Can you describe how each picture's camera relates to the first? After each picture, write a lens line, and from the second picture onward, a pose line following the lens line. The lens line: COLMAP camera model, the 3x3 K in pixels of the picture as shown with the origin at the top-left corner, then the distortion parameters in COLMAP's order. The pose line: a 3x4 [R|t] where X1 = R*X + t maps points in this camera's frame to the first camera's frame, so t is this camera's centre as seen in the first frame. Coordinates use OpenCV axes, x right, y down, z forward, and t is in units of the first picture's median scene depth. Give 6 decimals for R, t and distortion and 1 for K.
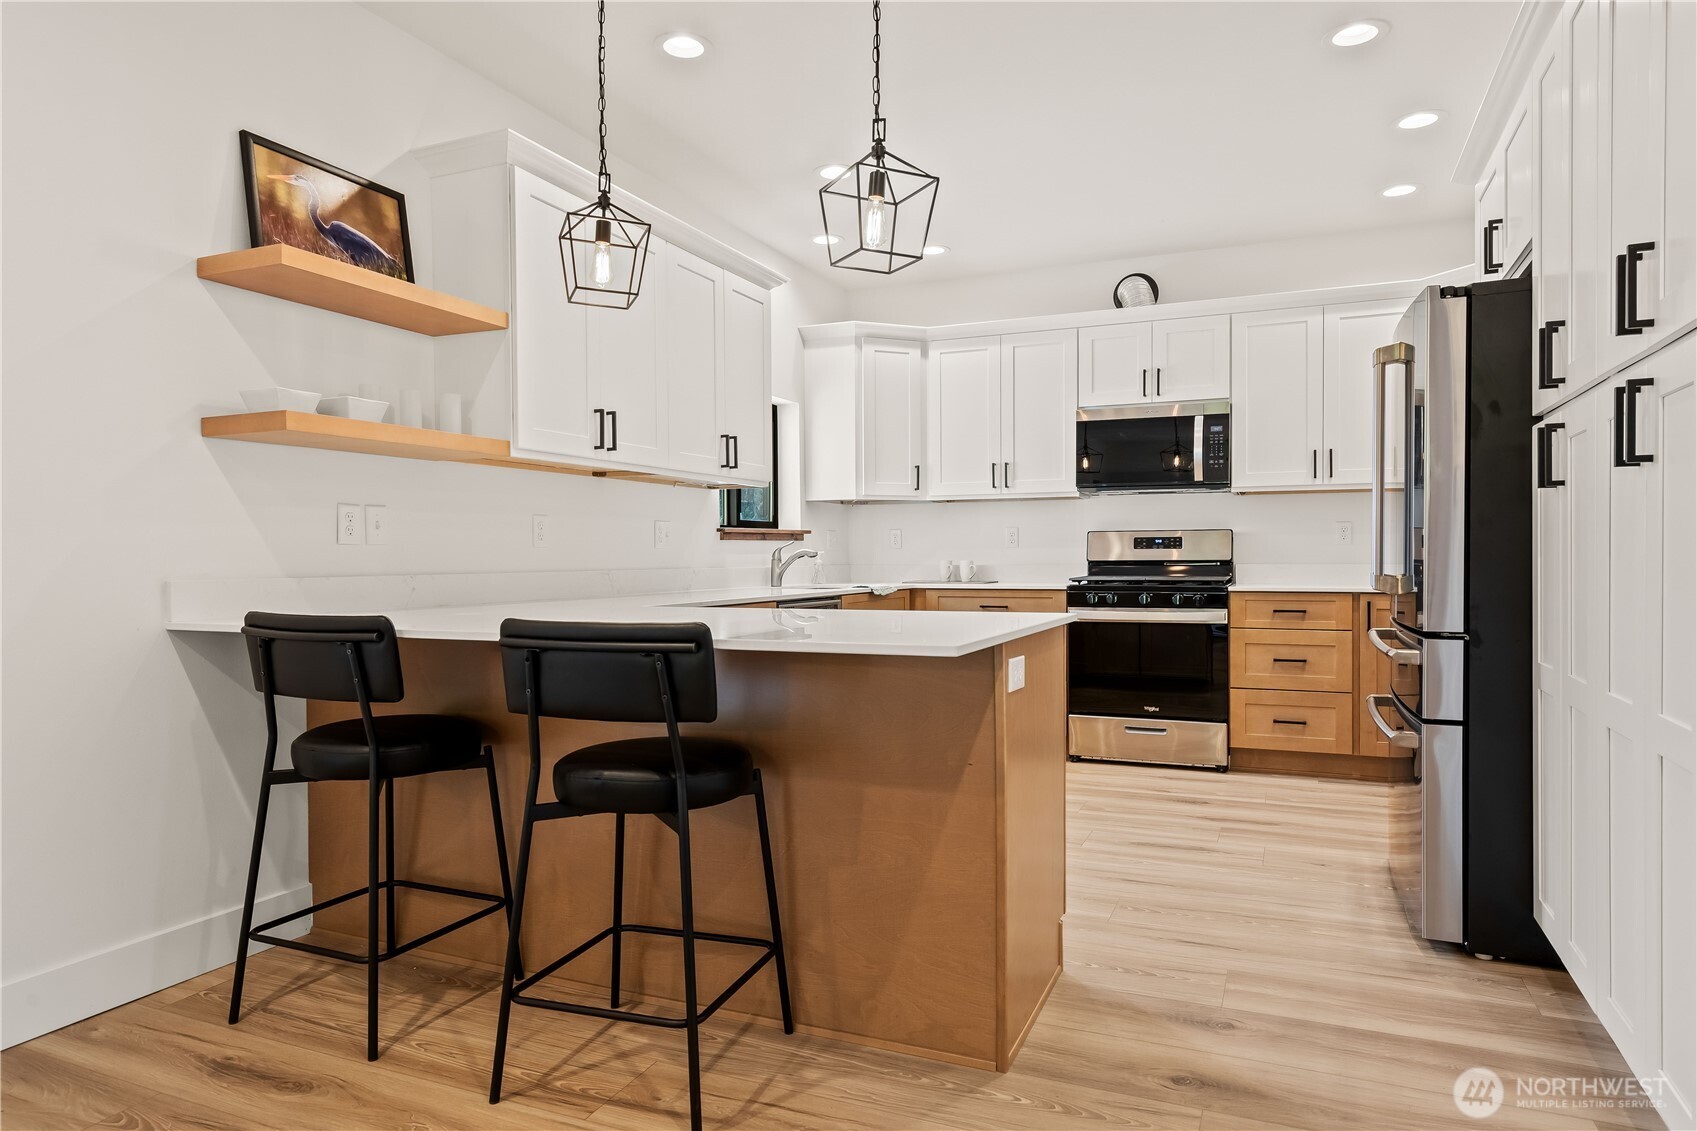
lens RADIAL K [[1017.8, 0, 843.4], [0, 1017.8, 561.7], [0, 0, 1]] dist [0.003931, -0.000546]
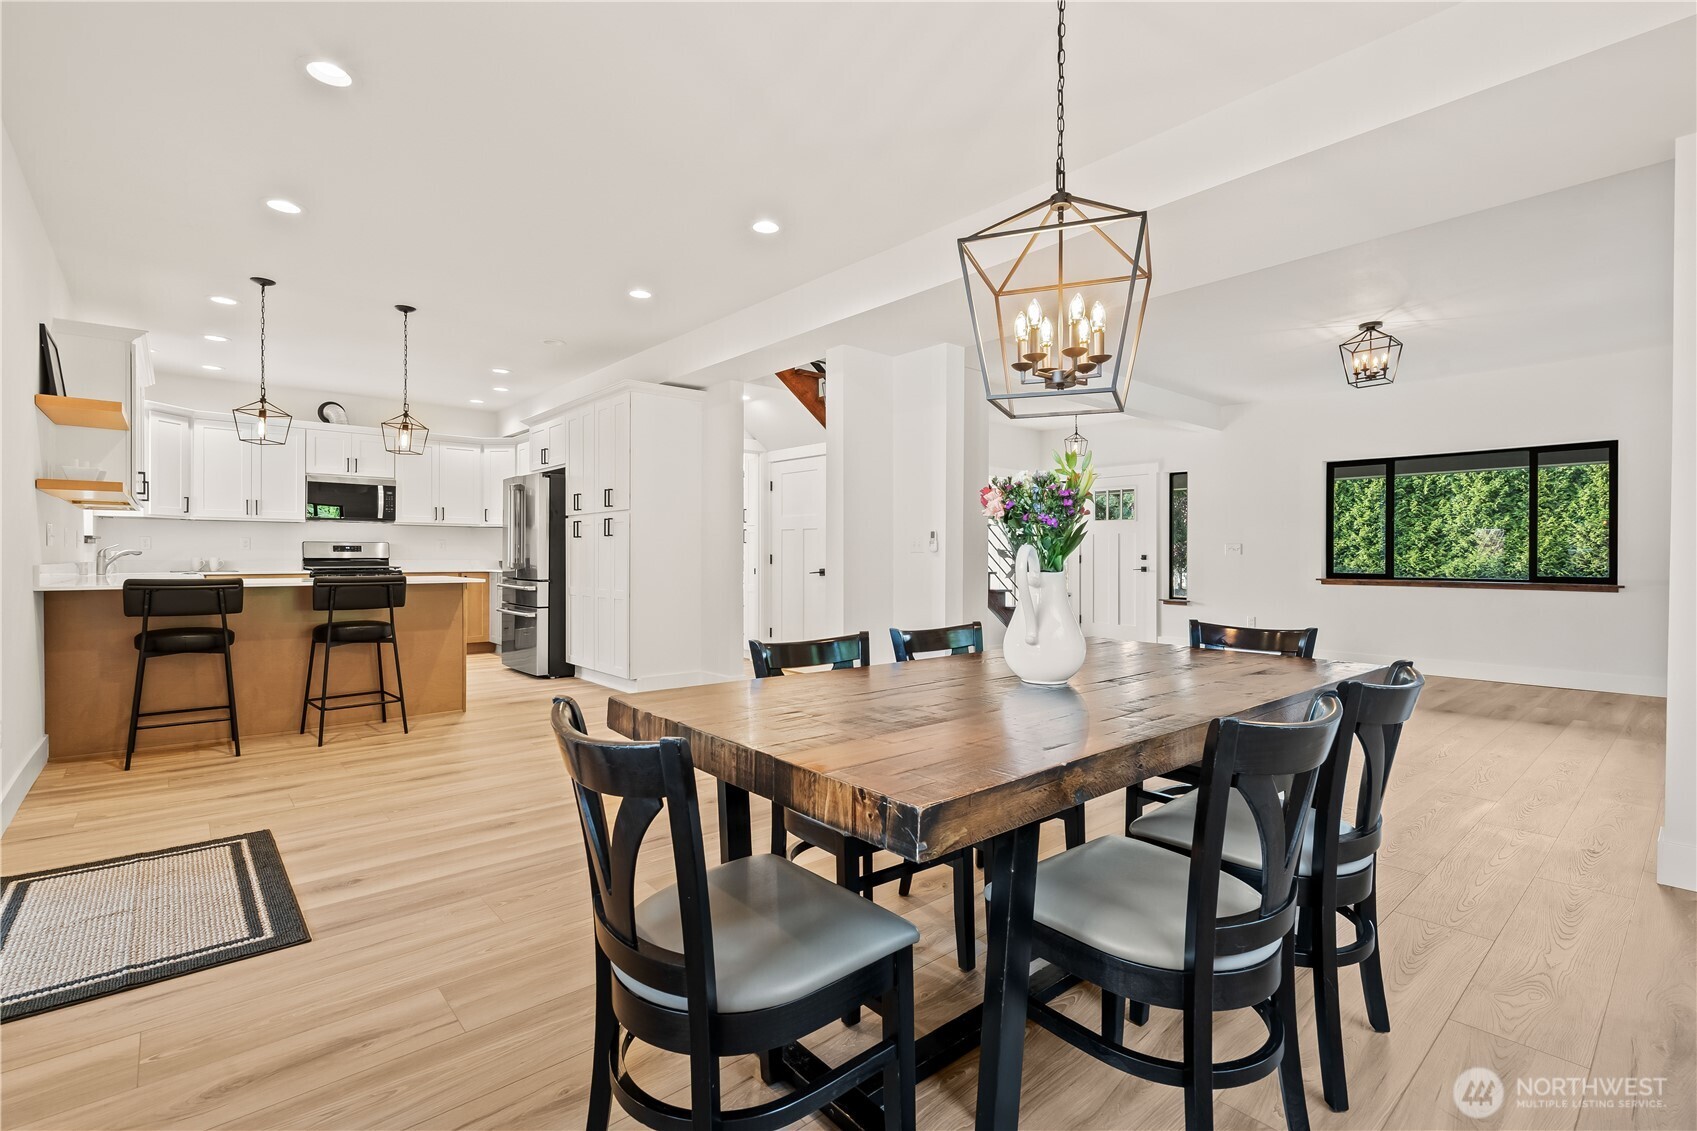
lens RADIAL K [[773.7, 0, 834.1], [0, 773.7, 555.4], [0, 0, 1]] dist [-0.009394, 0.000228]
pose [[0.435968, 0.006275, 0.899940, -0.625039], [-0.000490, 0.999977, -0.006735, 0.003854], [-0.899962, 0.002496, 0.435961, -0.465077]]
